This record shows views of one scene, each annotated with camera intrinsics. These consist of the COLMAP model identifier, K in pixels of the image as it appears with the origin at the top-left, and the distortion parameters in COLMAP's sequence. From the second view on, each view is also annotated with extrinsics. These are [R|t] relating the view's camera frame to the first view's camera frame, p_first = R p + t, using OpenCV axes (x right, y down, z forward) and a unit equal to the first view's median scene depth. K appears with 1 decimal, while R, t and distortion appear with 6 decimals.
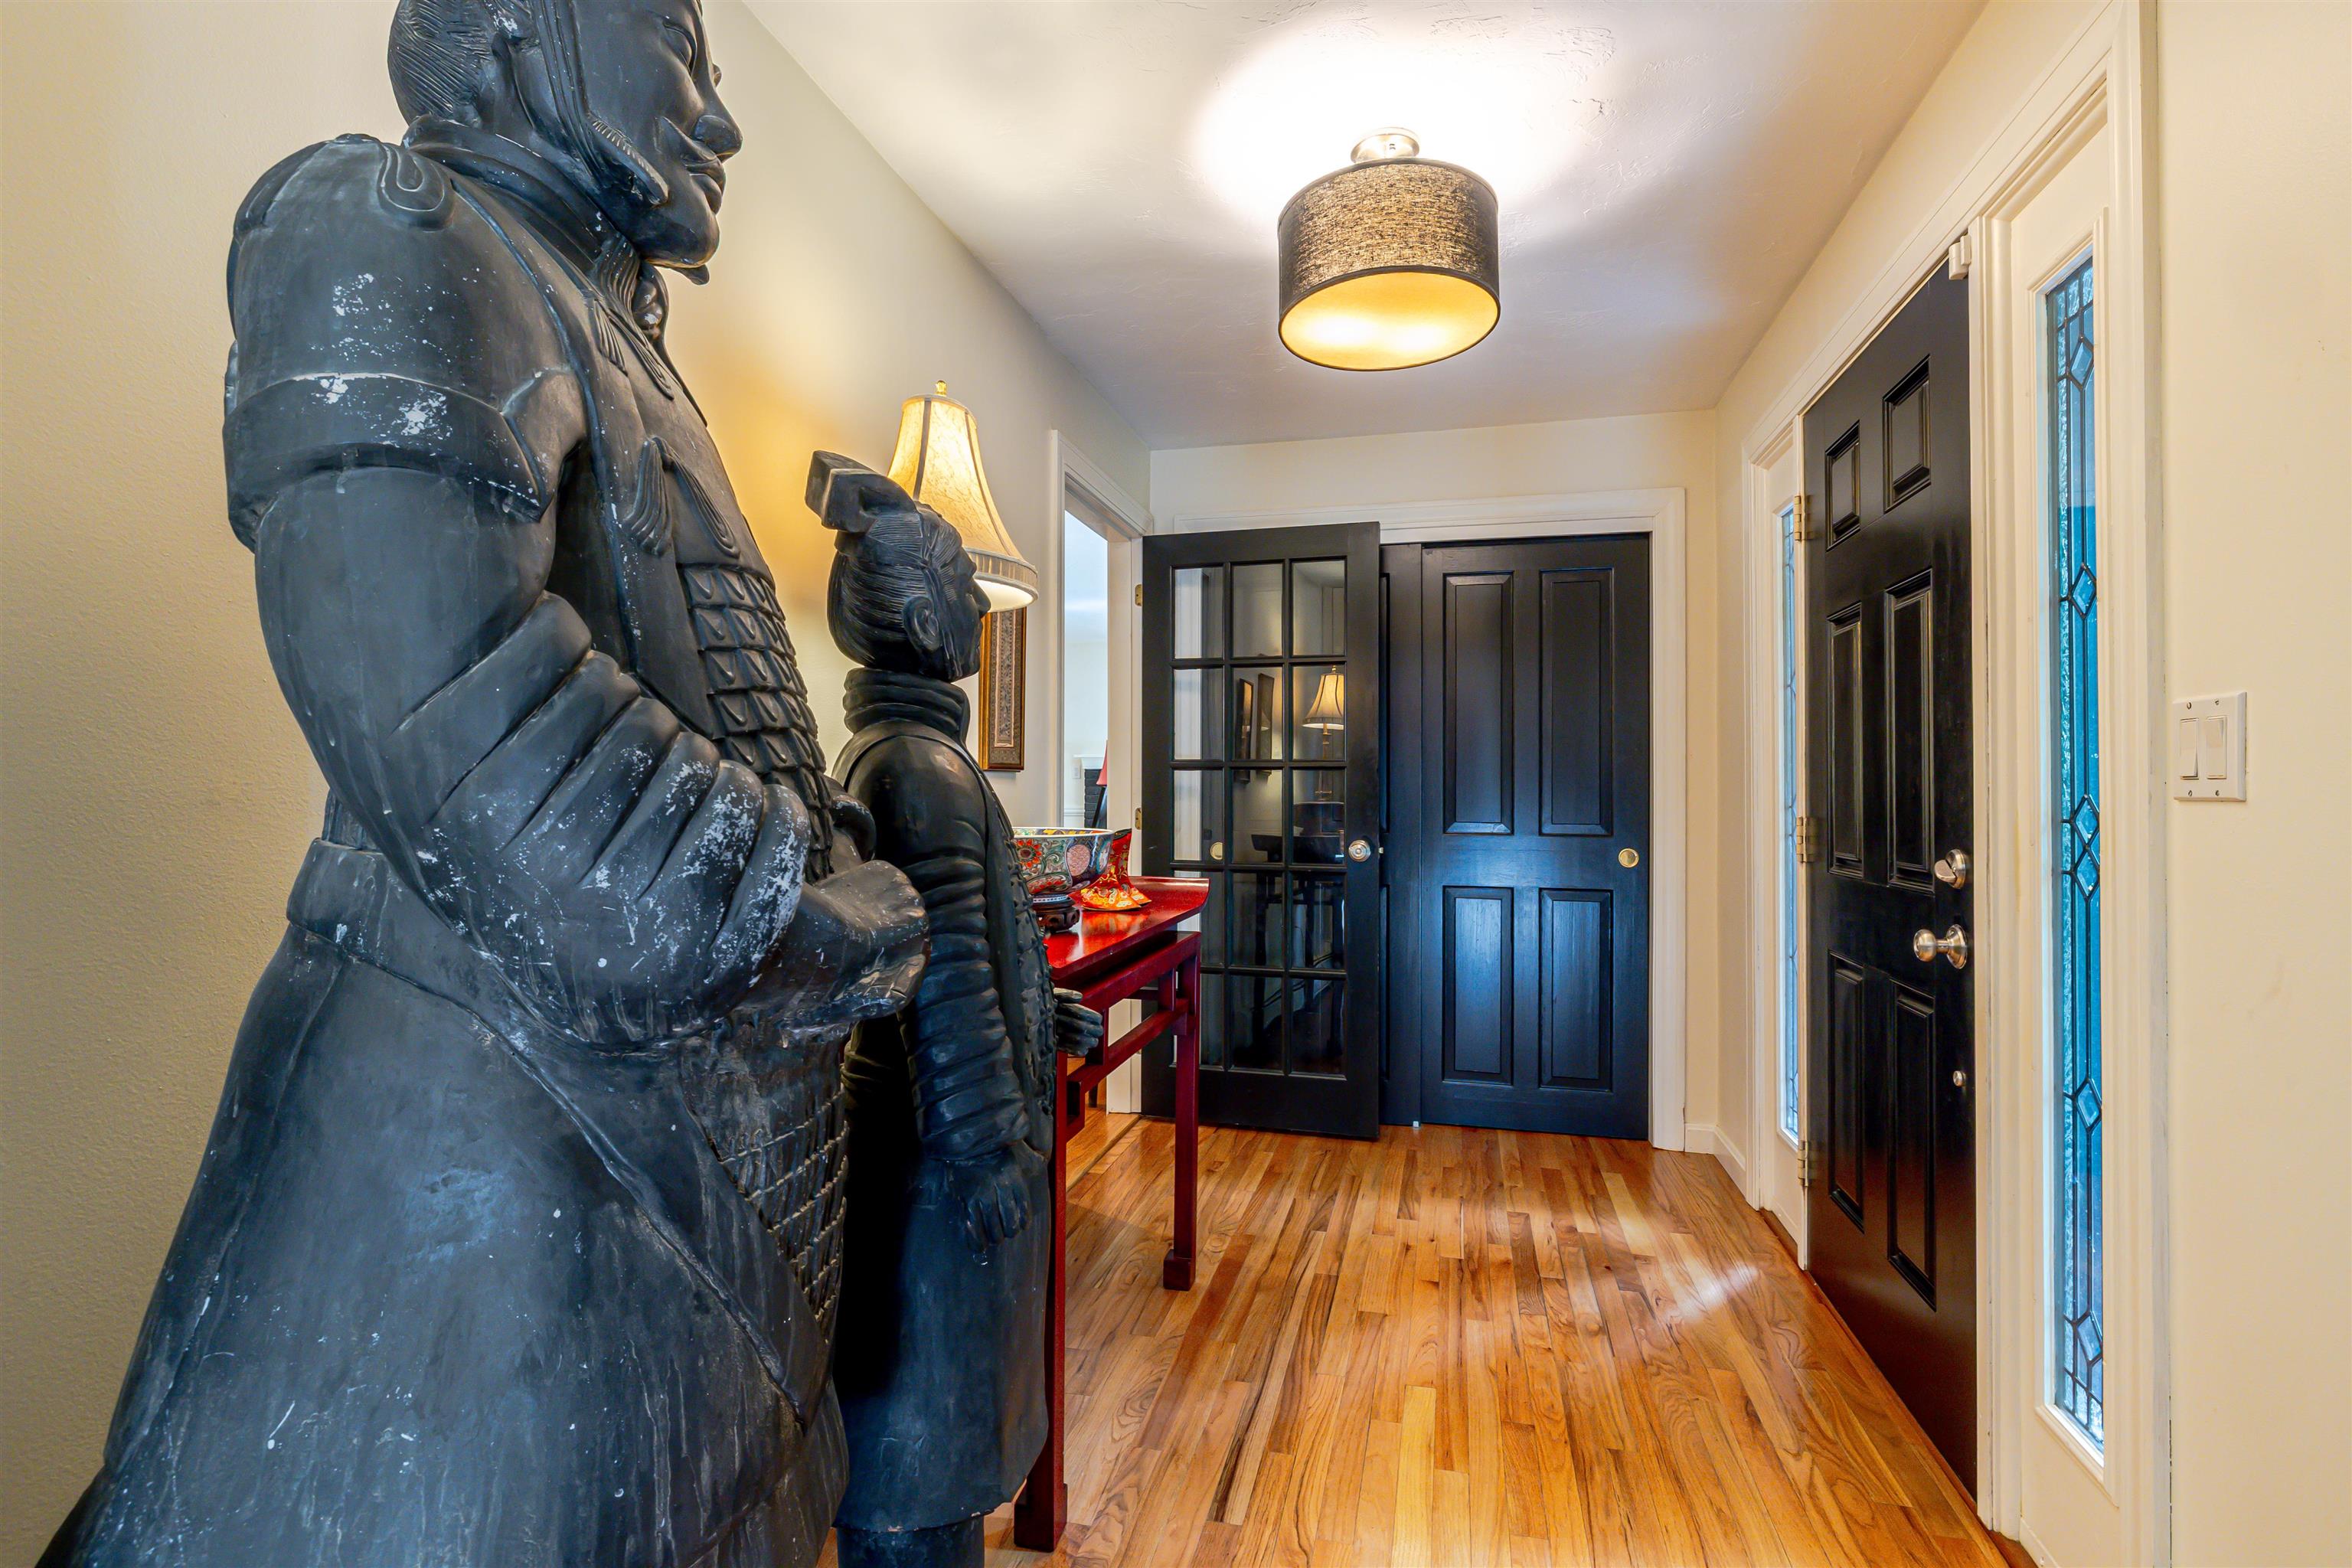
lens RADIAL K [[1130.7, 0, 1182.4], [0, 1130.7, 781.4], [0, 0, 1]] dist [-0.003108, 0.000207]
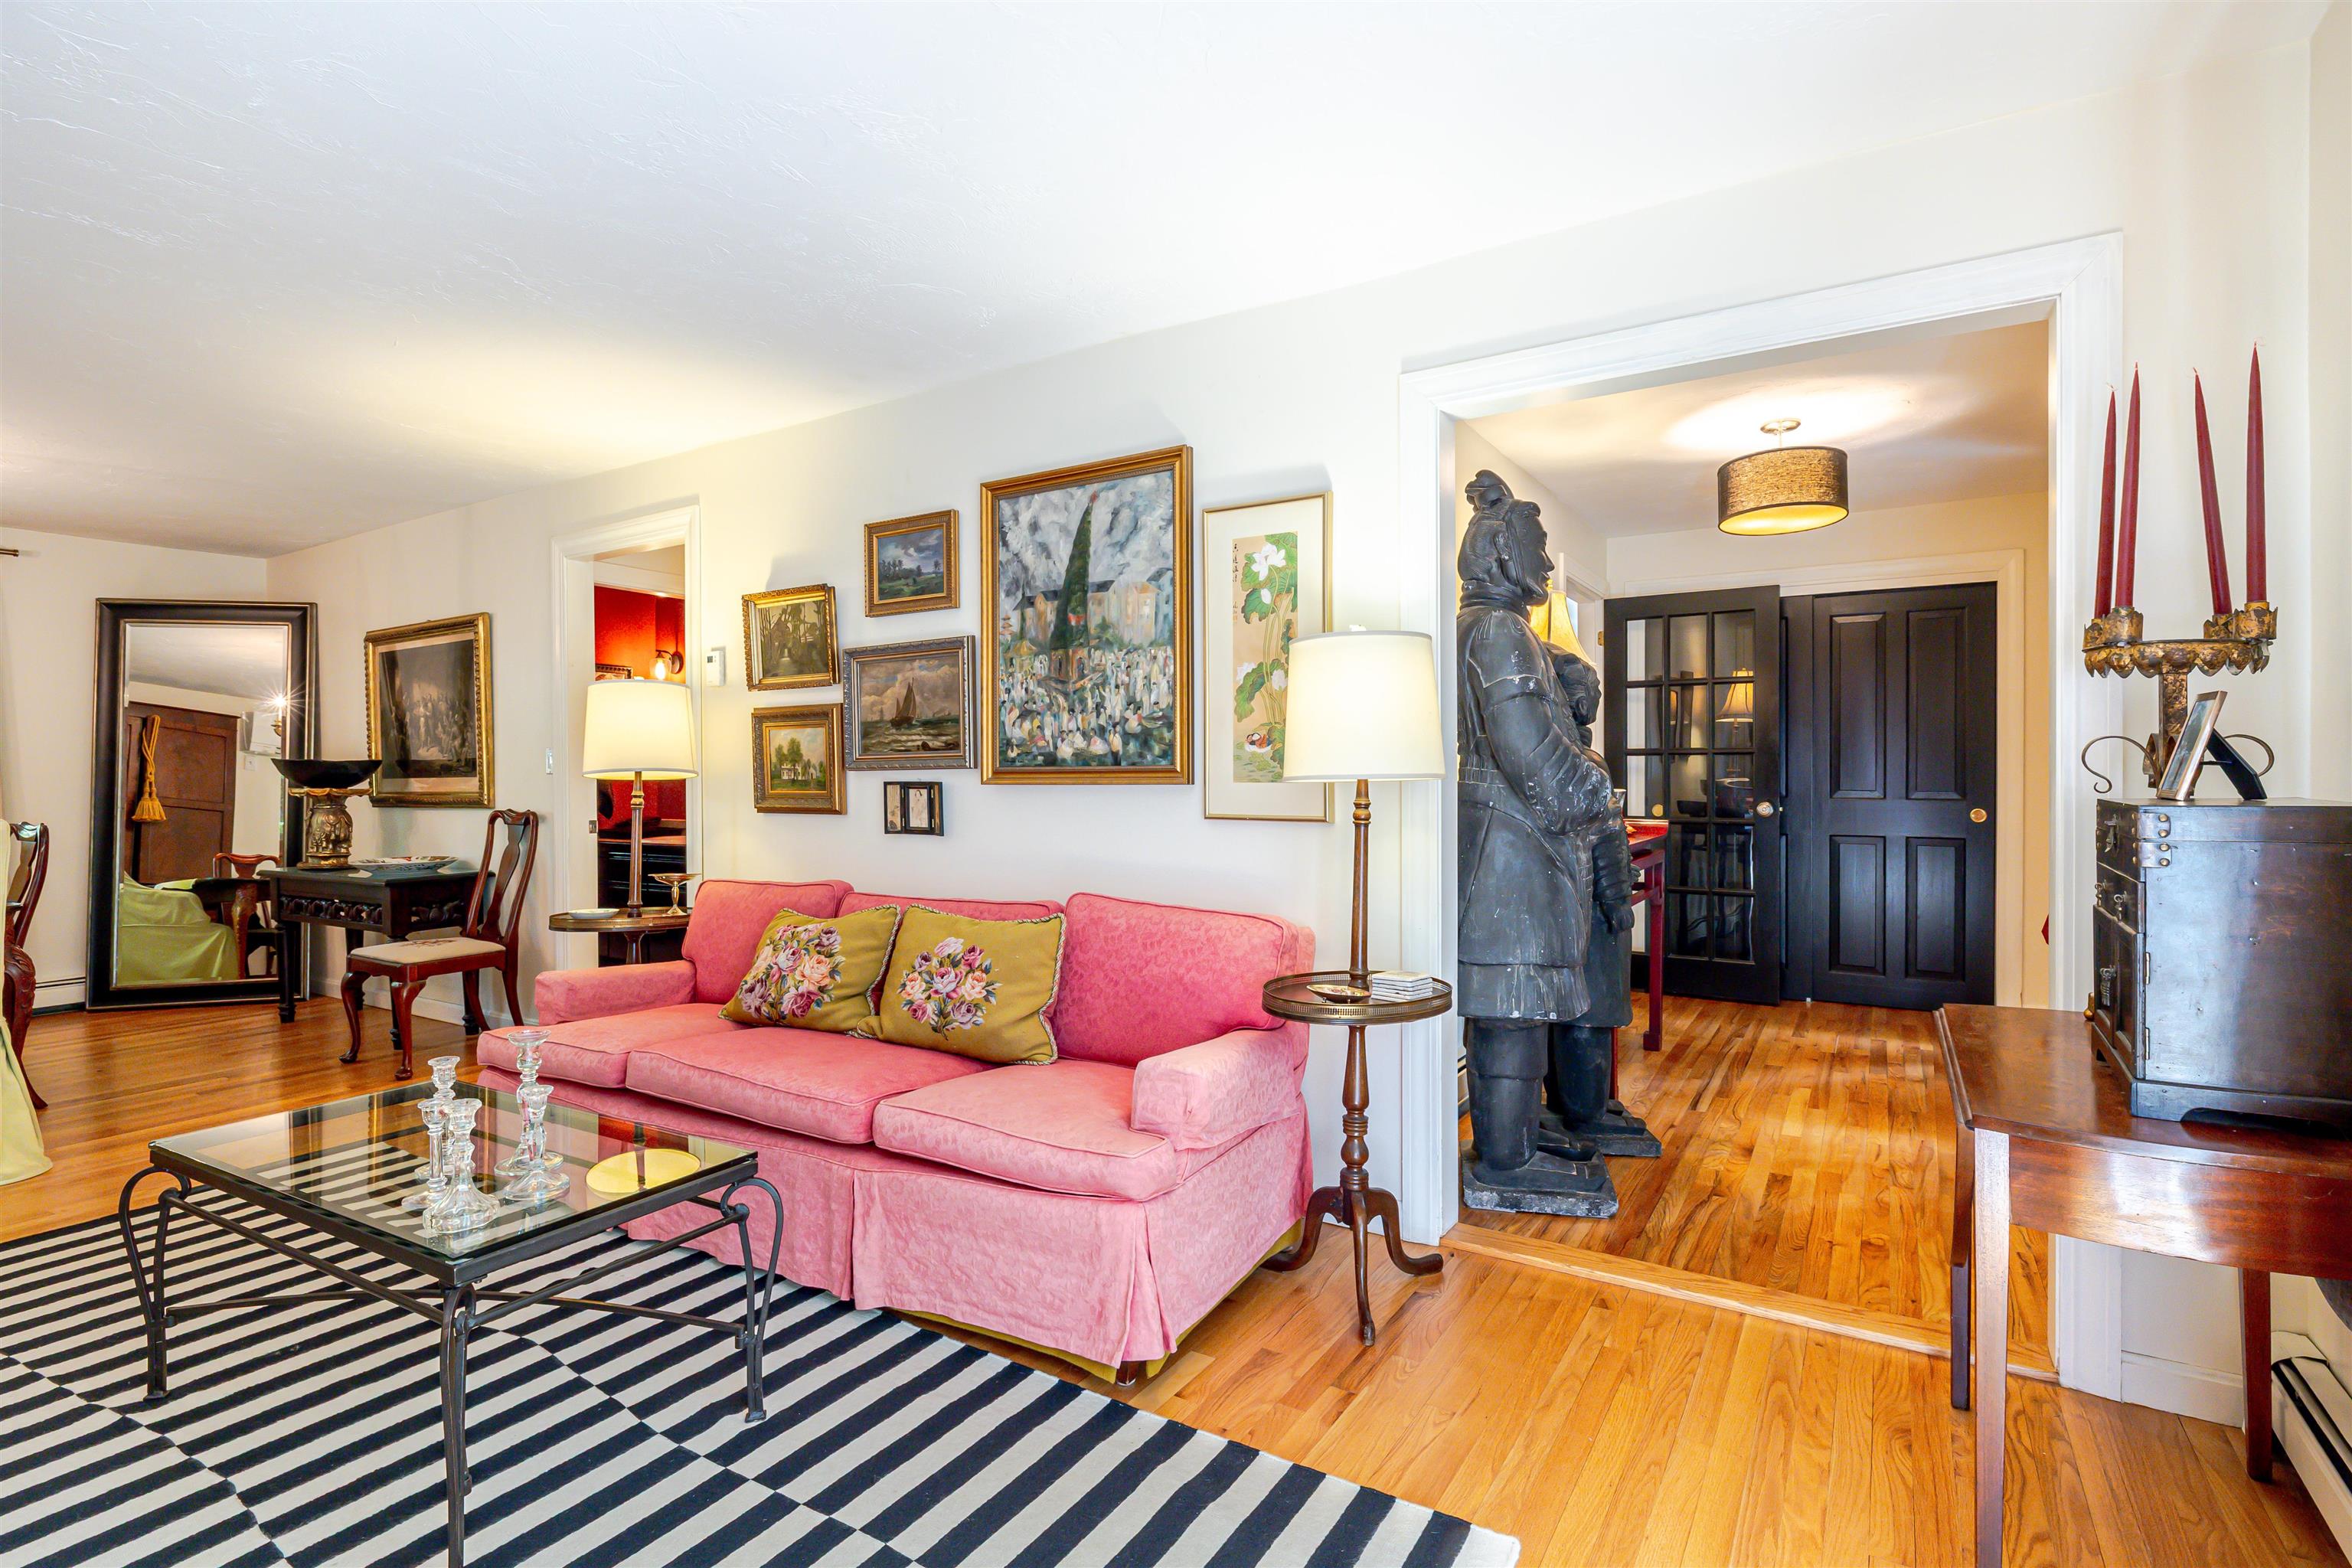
lens RADIAL K [[1130.7, 0, 1182.4], [0, 1130.7, 781.4], [0, 0, 1]] dist [-0.003108, 0.000207]
pose [[0.949600, -0.003732, -0.313444, -0.103281], [0.008599, 0.999863, 0.014147, -0.002810], [0.313348, -0.016130, 0.949501, -0.639370]]
